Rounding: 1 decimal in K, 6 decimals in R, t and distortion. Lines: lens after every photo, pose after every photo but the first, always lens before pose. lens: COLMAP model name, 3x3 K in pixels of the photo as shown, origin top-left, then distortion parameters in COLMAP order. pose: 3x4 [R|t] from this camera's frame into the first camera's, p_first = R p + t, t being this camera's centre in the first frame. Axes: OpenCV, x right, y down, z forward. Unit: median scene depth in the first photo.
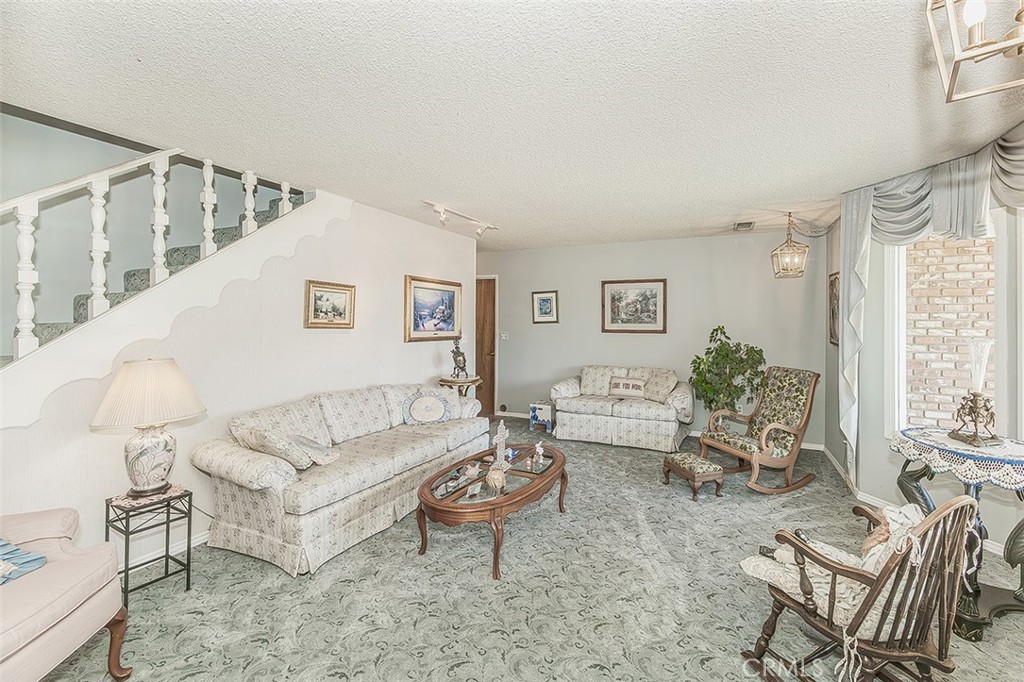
lens RADIAL K [[433.0, 0, 511.4], [0, 433.0, 322.7], [0, 0, 1]] dist [0.001567, 0.000132]
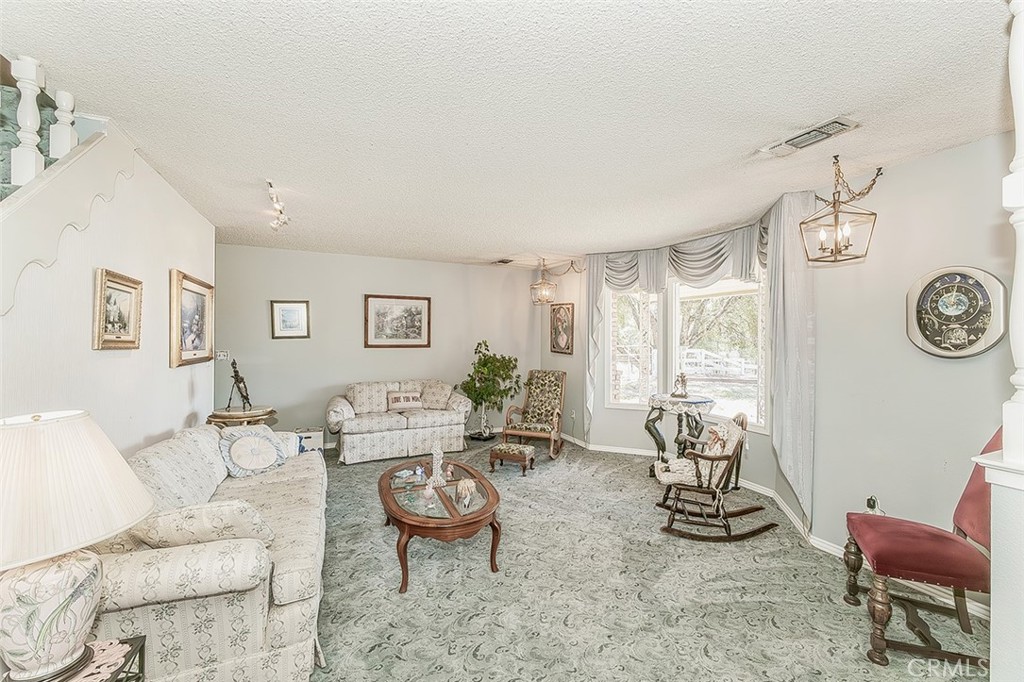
lens RADIAL K [[466.6, 0, 512.0], [0, 466.6, 341.0], [0, 0, 1]] dist [-0.001077, -0.000112]
pose [[0.618586, -0.007906, 0.785677, -0.457014], [-0.000593, 0.999944, 0.010528, -0.004294], [-0.785717, -0.006979, 0.618547, 0.113973]]
